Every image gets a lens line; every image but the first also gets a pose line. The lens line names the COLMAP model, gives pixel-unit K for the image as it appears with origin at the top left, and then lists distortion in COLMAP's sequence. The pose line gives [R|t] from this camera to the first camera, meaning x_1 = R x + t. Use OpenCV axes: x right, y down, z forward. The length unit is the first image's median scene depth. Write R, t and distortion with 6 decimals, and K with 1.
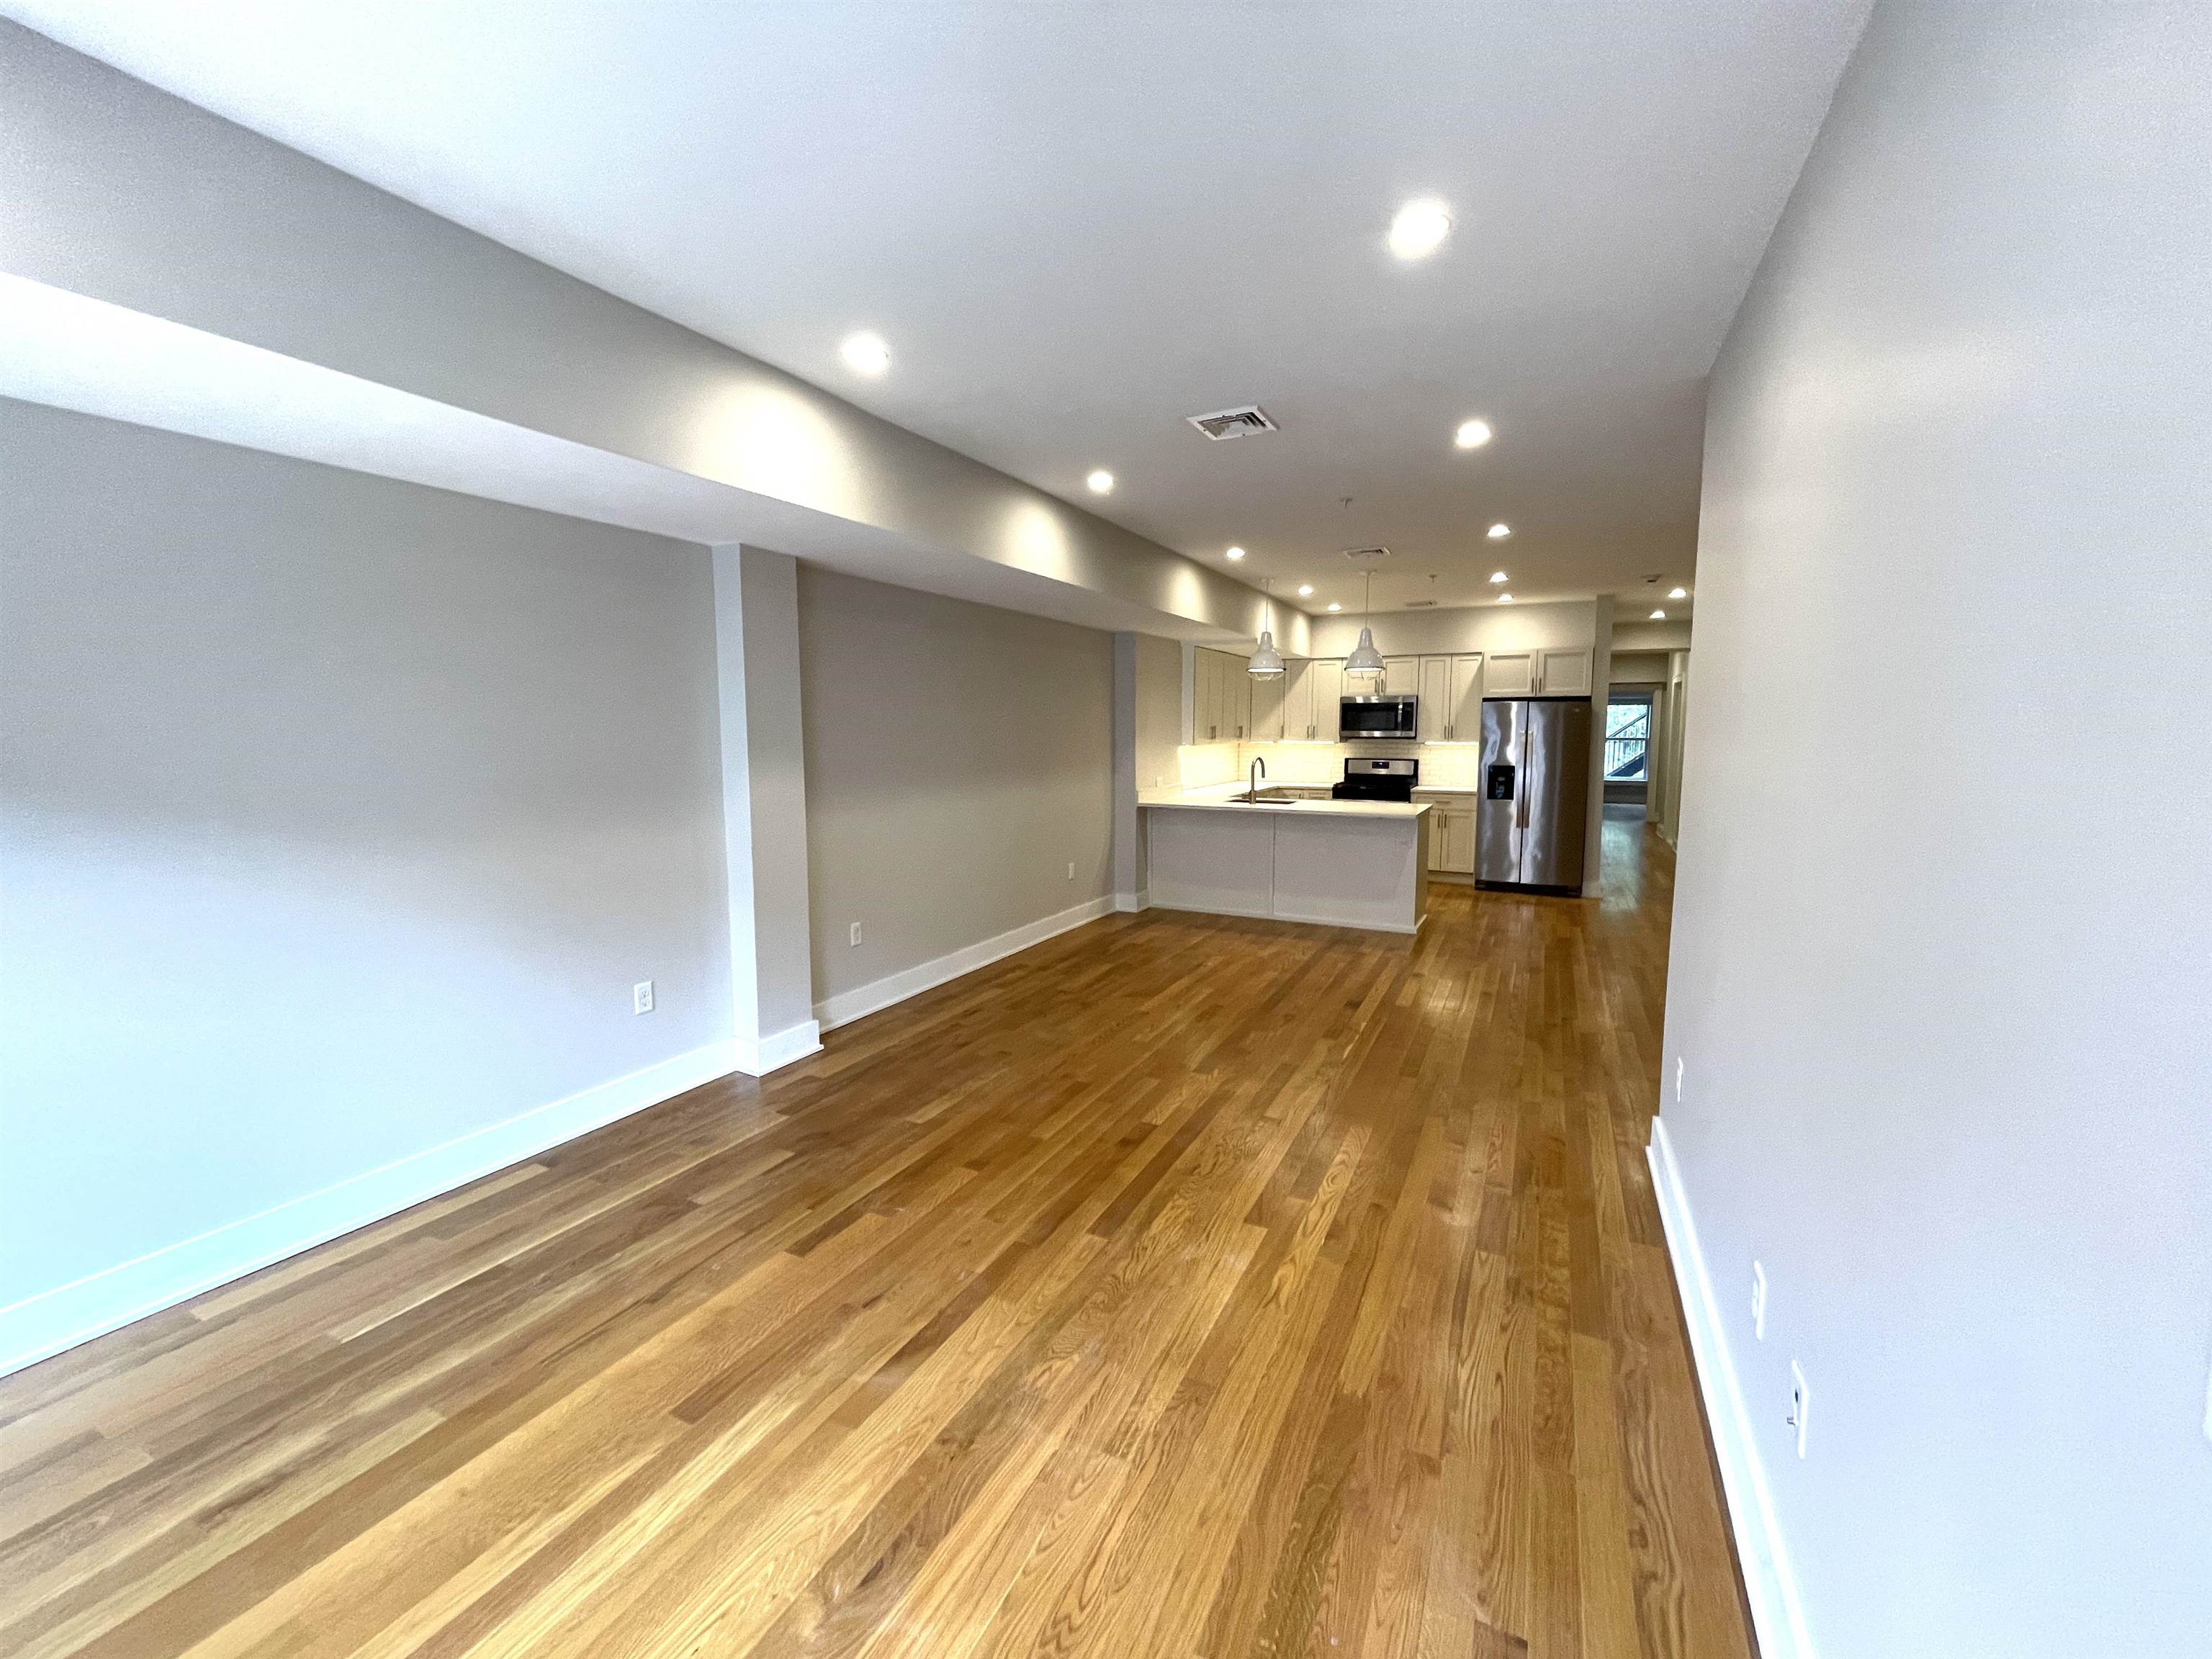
lens RADIAL K [[896.2, 0, 1111.9], [0, 896.2, 822.6], [0, 0, 1]] dist [-0.002338, -0.000608]
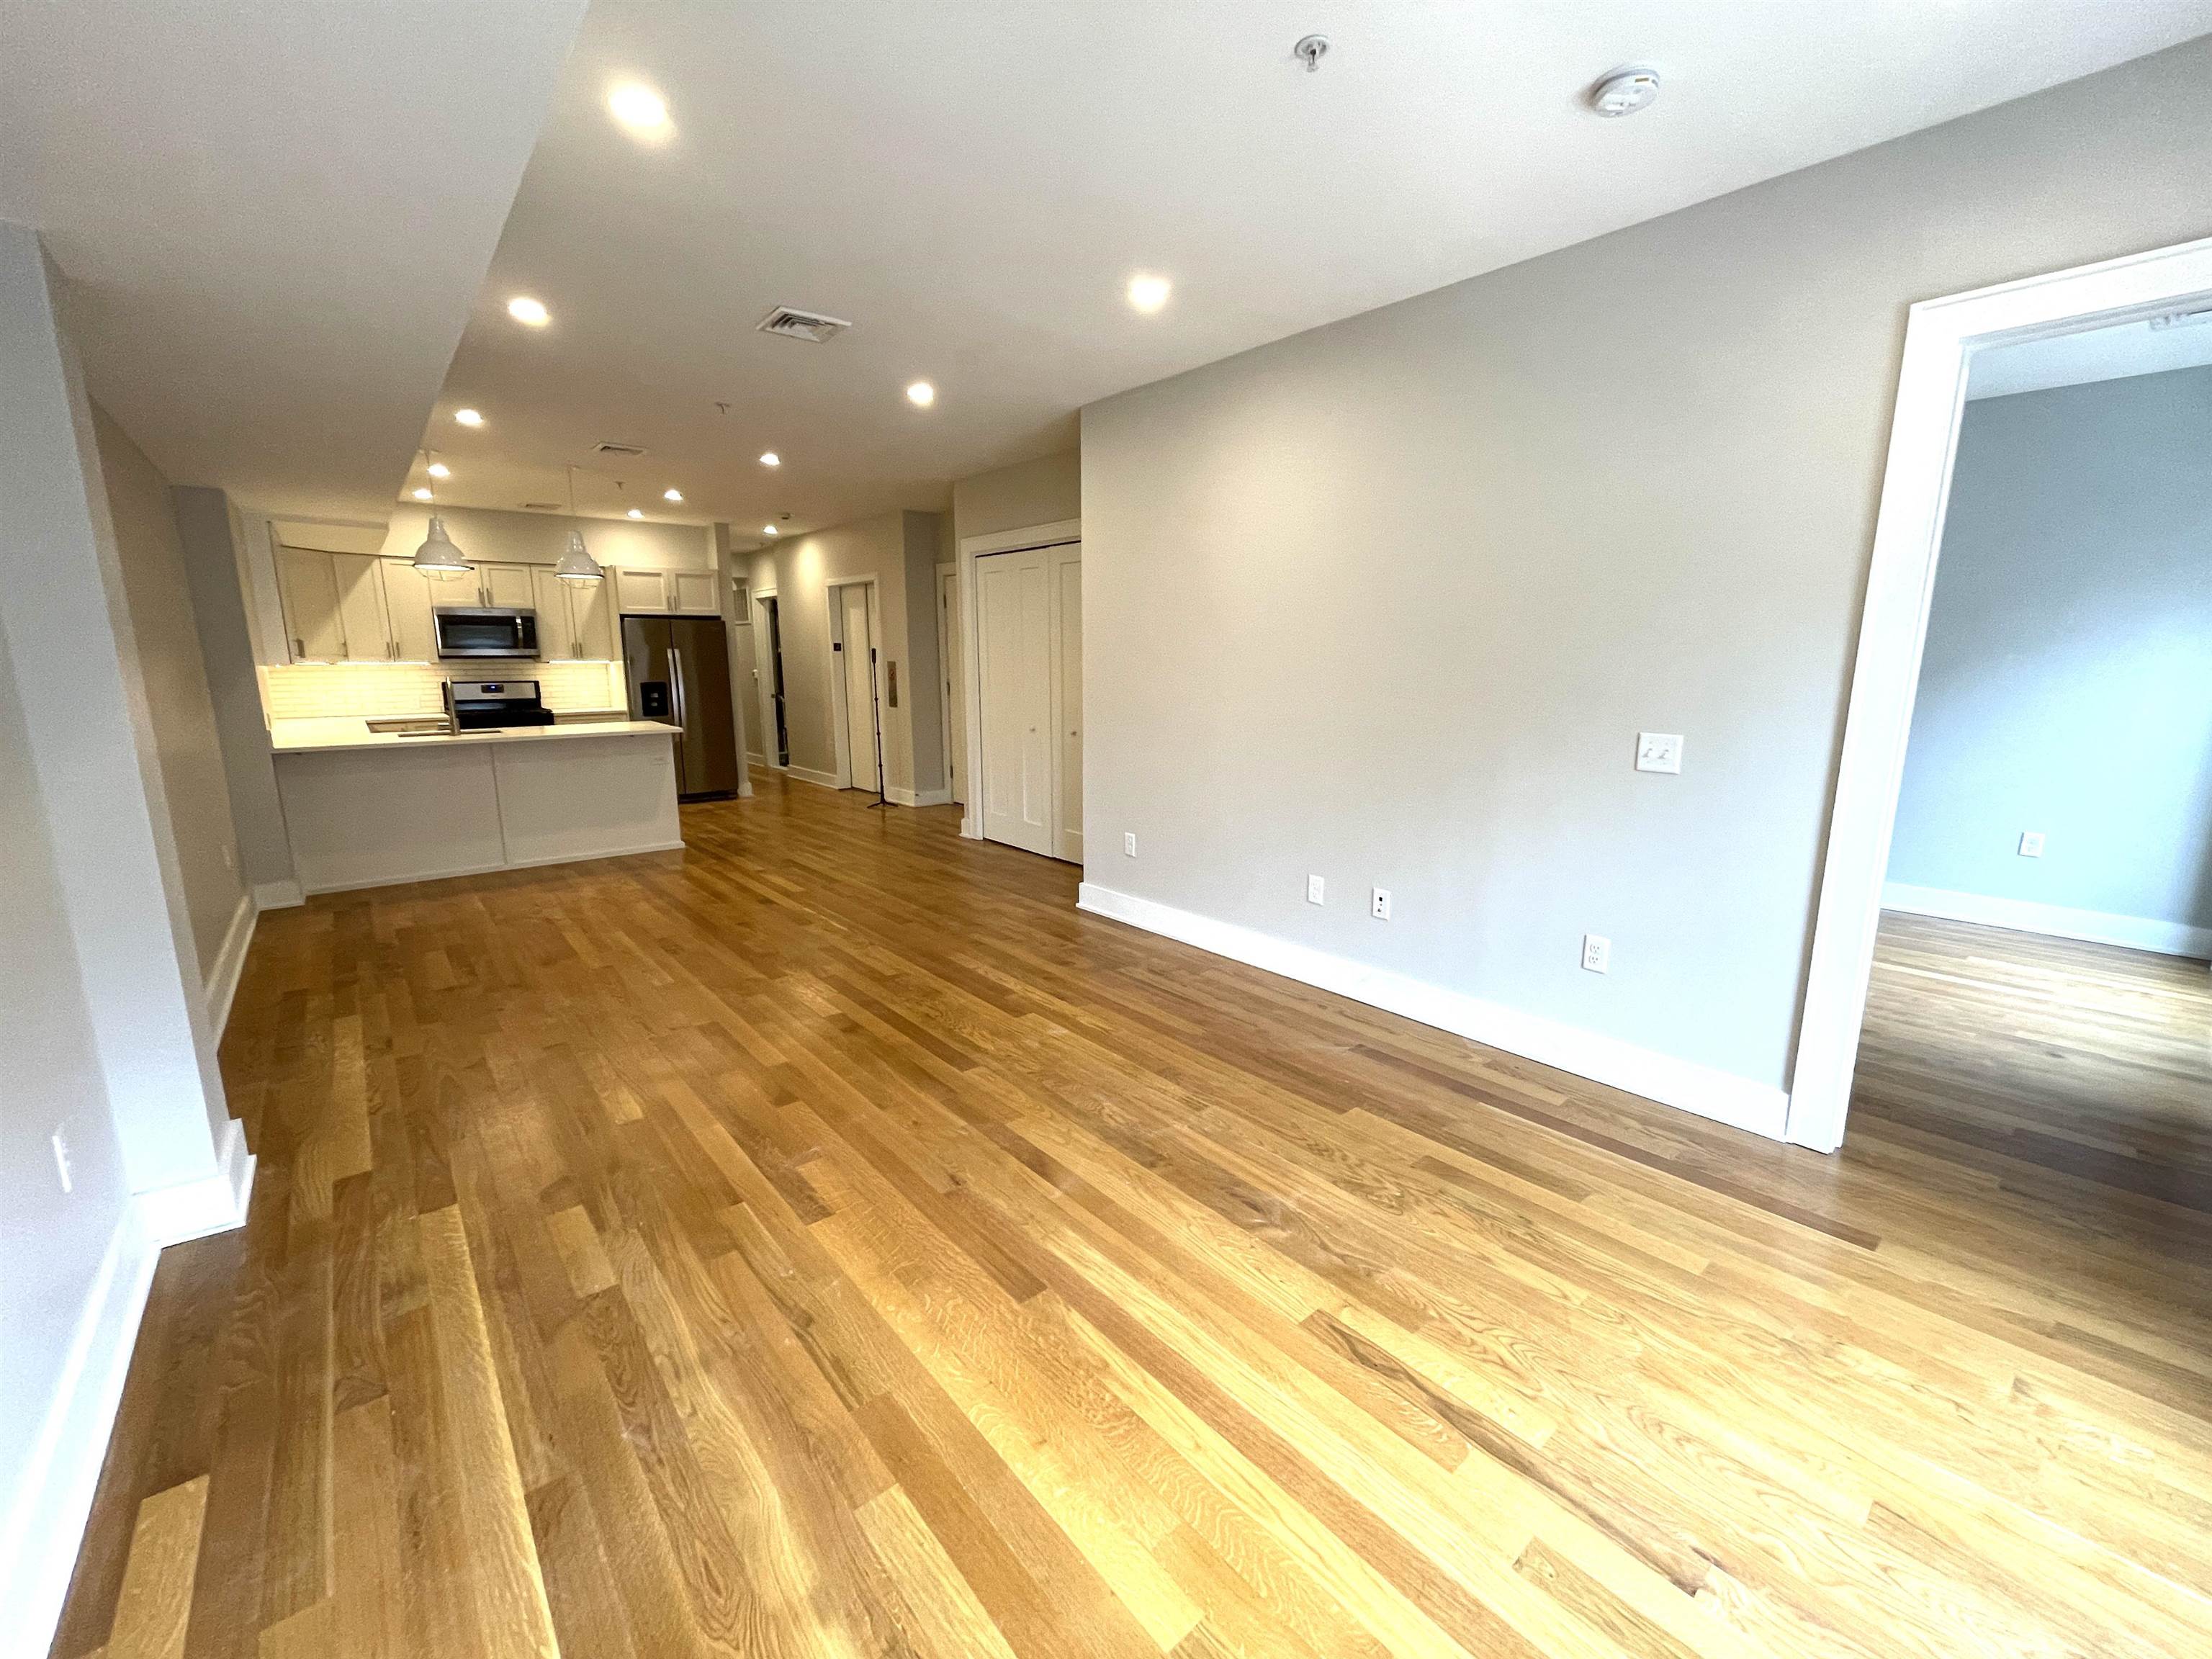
lens RADIAL K [[896.2, 0, 1111.9], [0, 896.2, 822.6], [0, 0, 1]] dist [-0.002338, -0.000608]
pose [[0.396754, -0.169556, 0.902129, -0.548116], [0.101797, 0.984857, 0.140334, 0.004745], [-0.912263, 0.036156, 0.408006, 0.211902]]
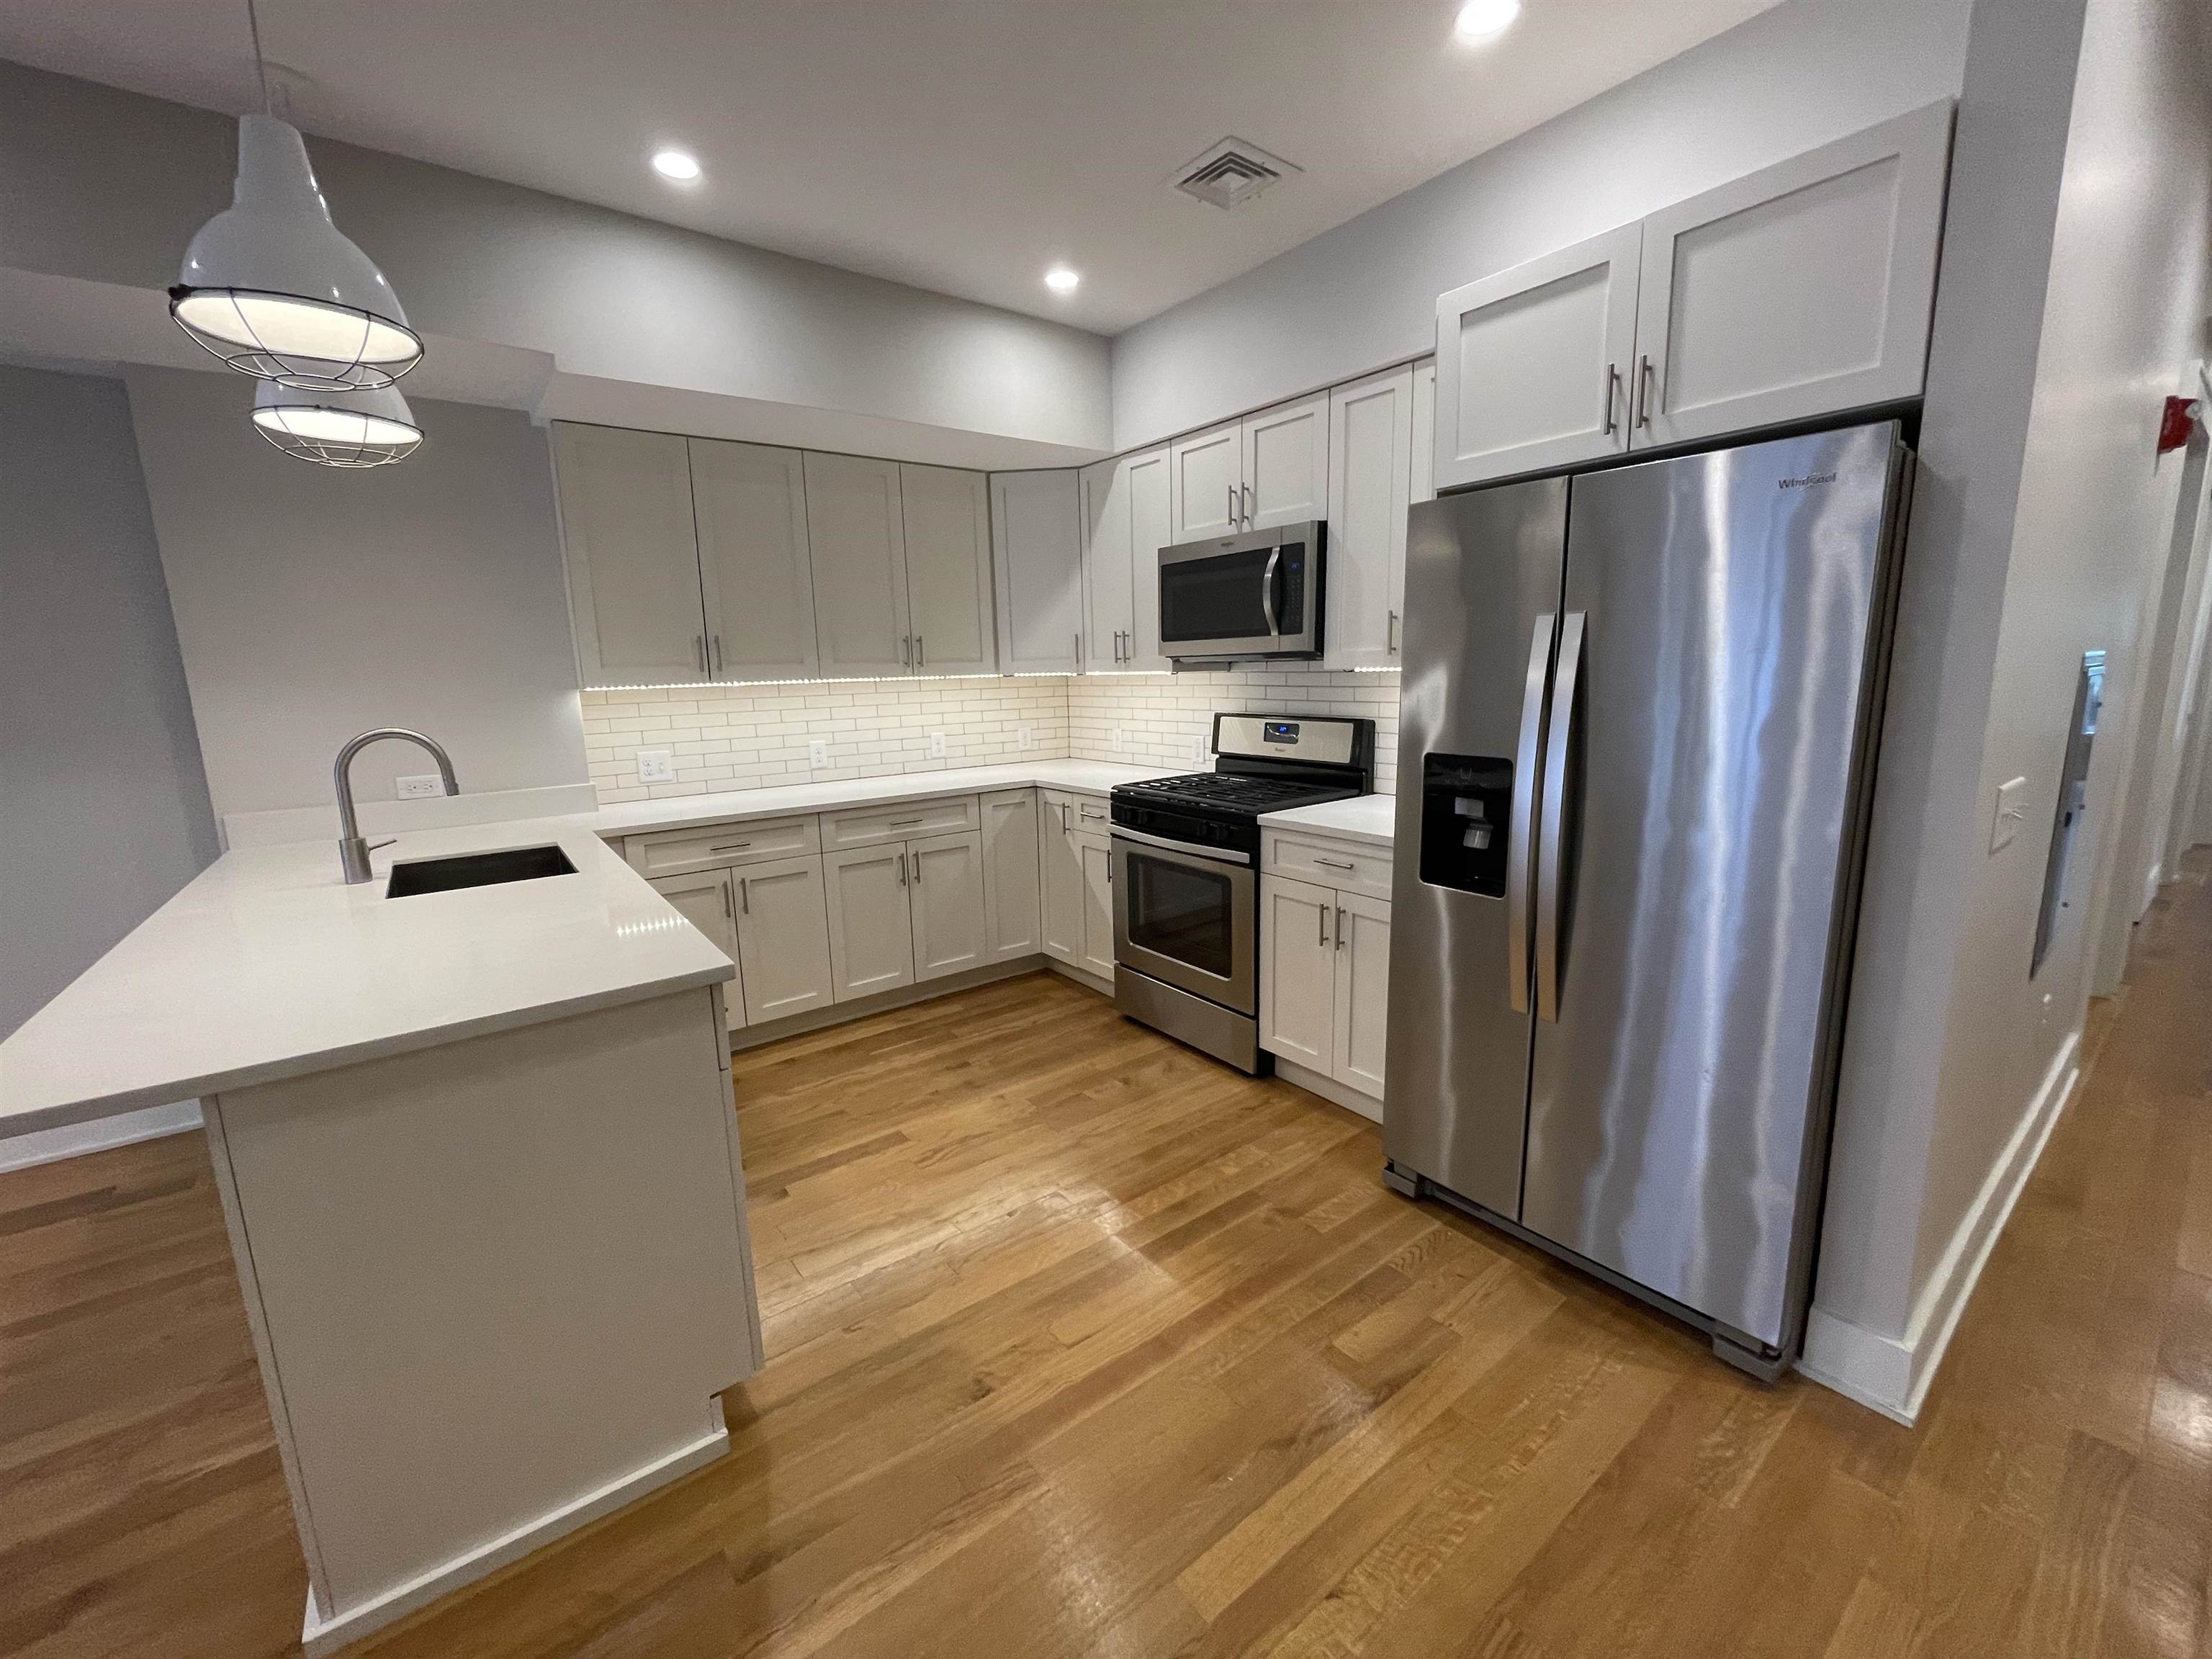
lens RADIAL K [[896.2, 0, 1111.9], [0, 896.2, 822.6], [0, 0, 1]] dist [-0.002338, -0.000608]
pose [[0.894537, 0.057832, -0.443236, 0.826643], [-0.024316, 0.996423, 0.080937, -0.114271], [0.446332, -0.061623, 0.892743, 1.321324]]
